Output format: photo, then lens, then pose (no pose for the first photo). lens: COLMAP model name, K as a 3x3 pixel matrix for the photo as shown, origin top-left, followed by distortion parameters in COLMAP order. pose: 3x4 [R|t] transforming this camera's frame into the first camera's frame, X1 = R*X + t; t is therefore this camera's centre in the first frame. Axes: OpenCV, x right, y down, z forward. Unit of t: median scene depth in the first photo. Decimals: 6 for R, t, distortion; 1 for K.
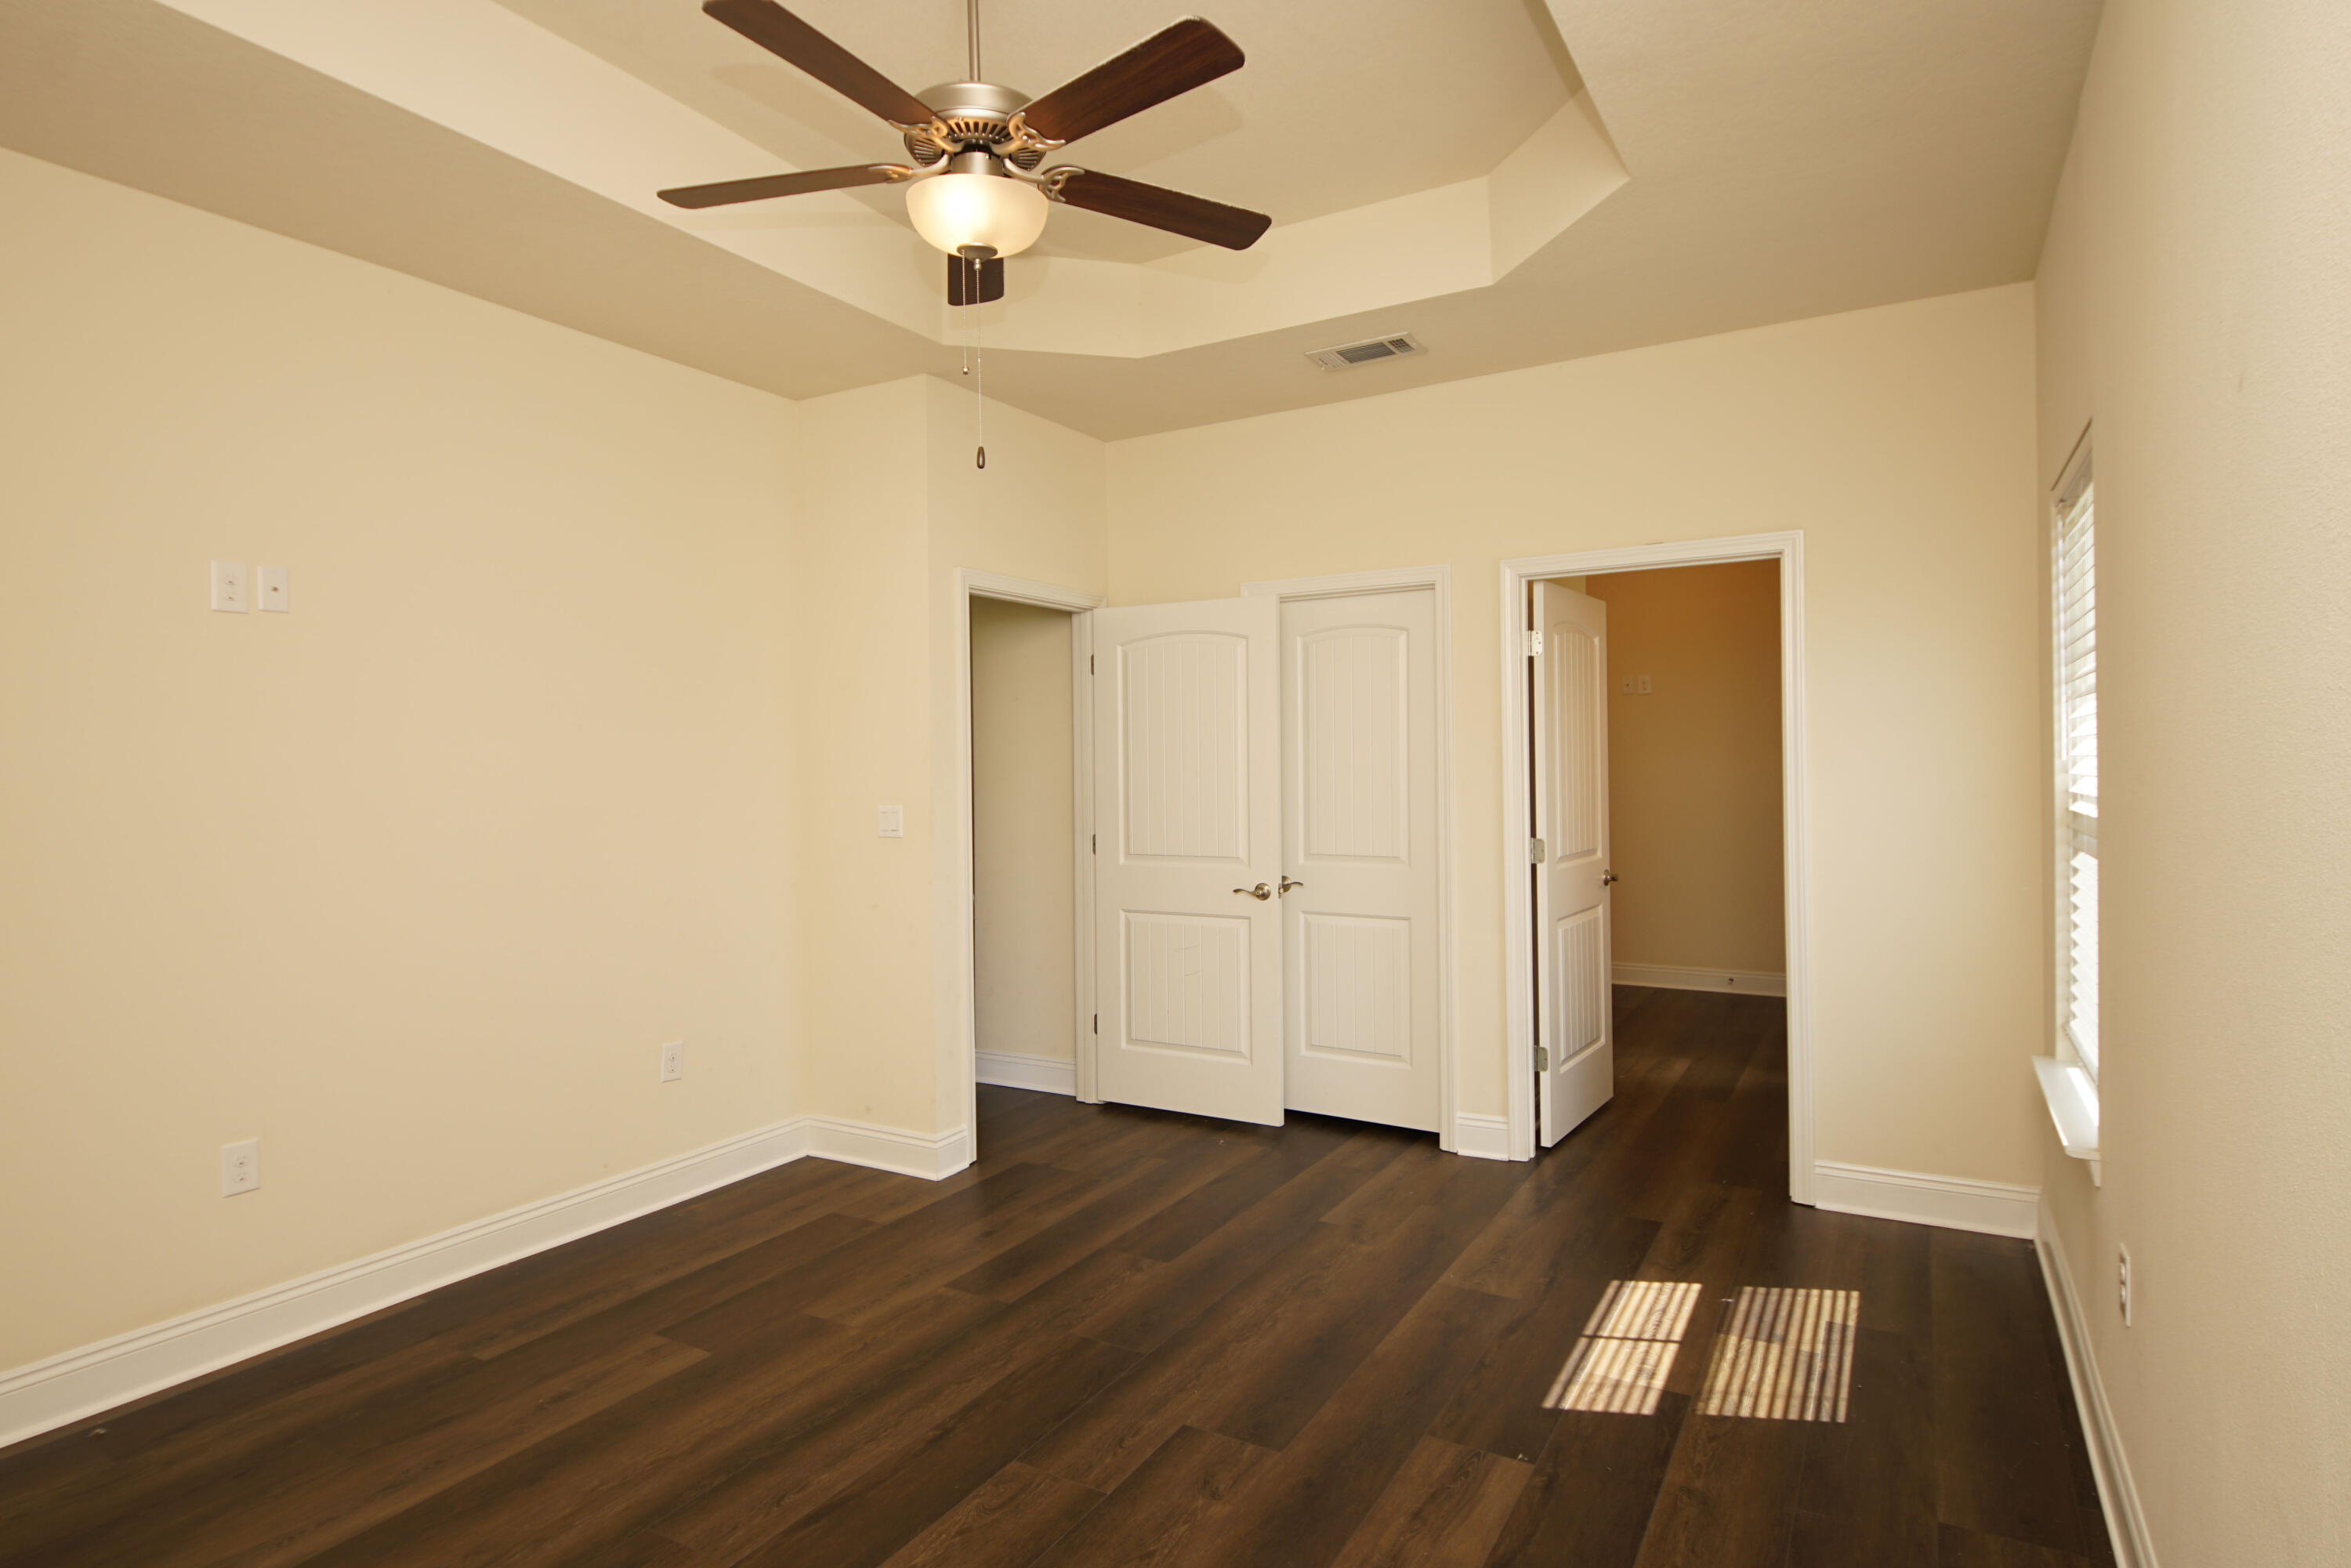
lens RADIAL K [[1264.4, 0, 1185.3], [0, 1264.4, 771.2], [0, 0, 1]] dist [0.022013, -0.015812]
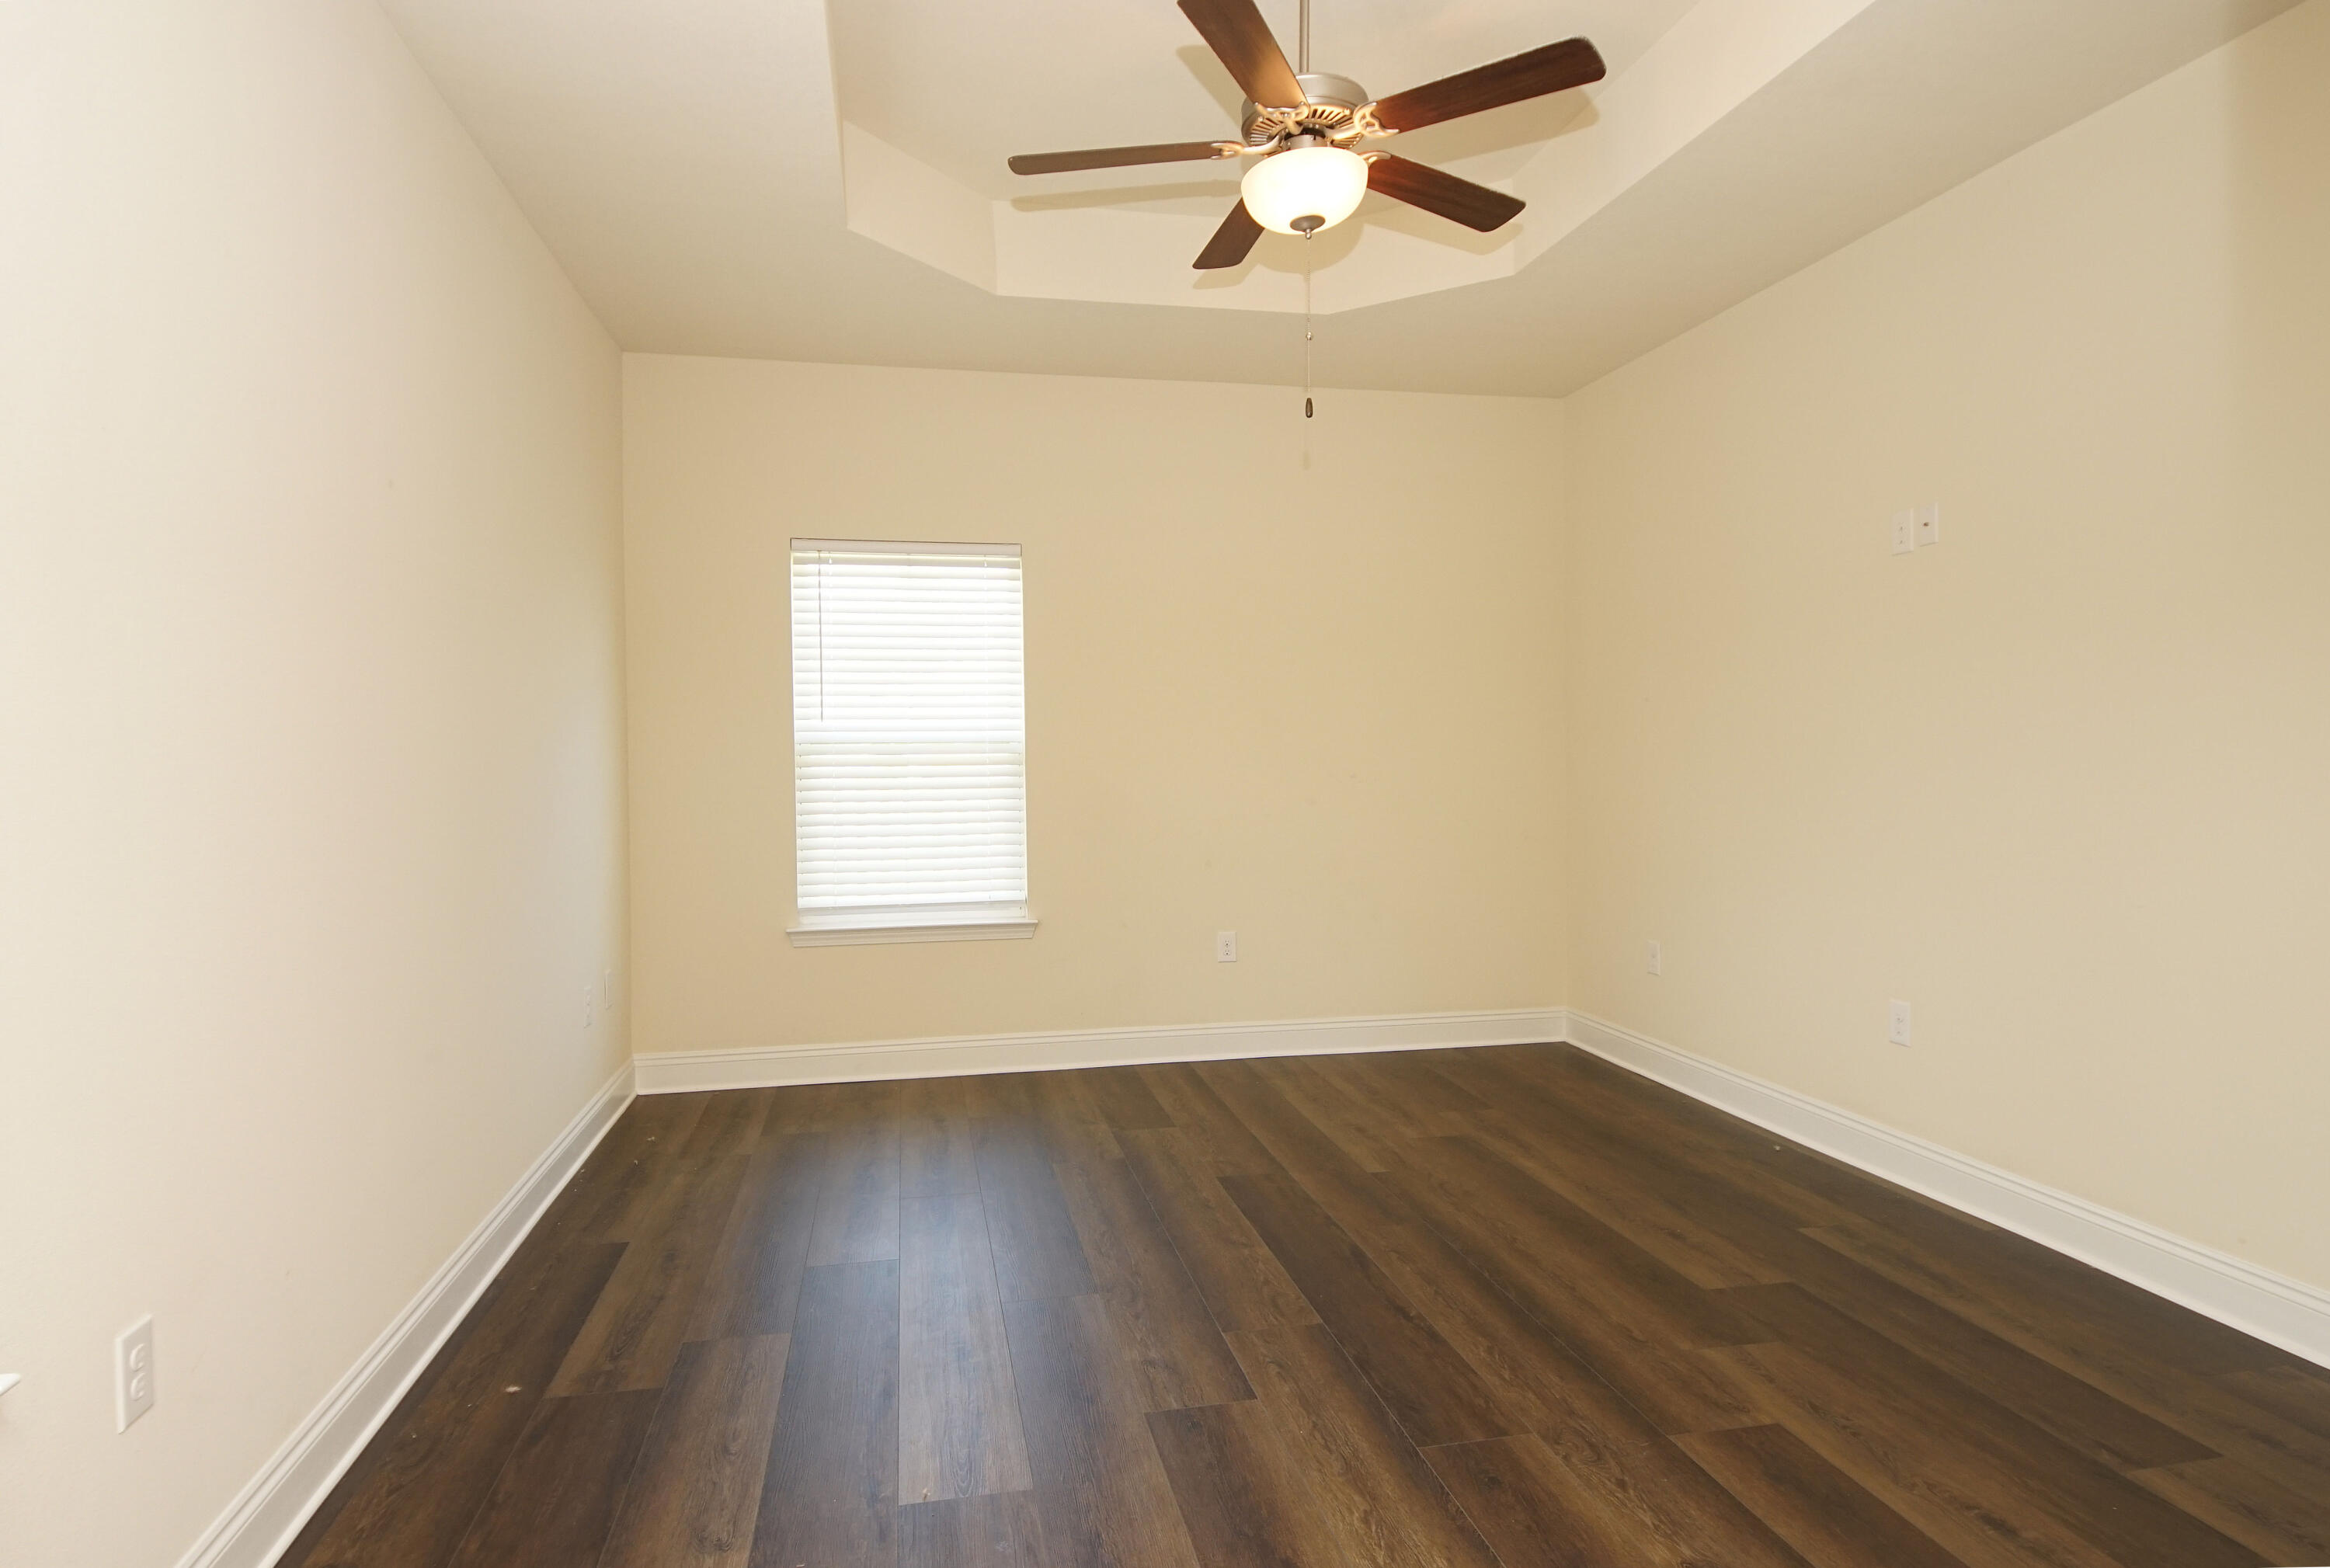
lens RADIAL K [[1253.2, 0, 1177.0], [0, 1253.2, 788.9], [0, 0, 1]] dist [0.022013, -0.015812]
pose [[-0.743213, 0.038570, -0.667942, 0.592158], [0.018309, 0.999136, 0.037323, 0.031308], [0.668804, 0.015510, -0.743277, 1.515919]]
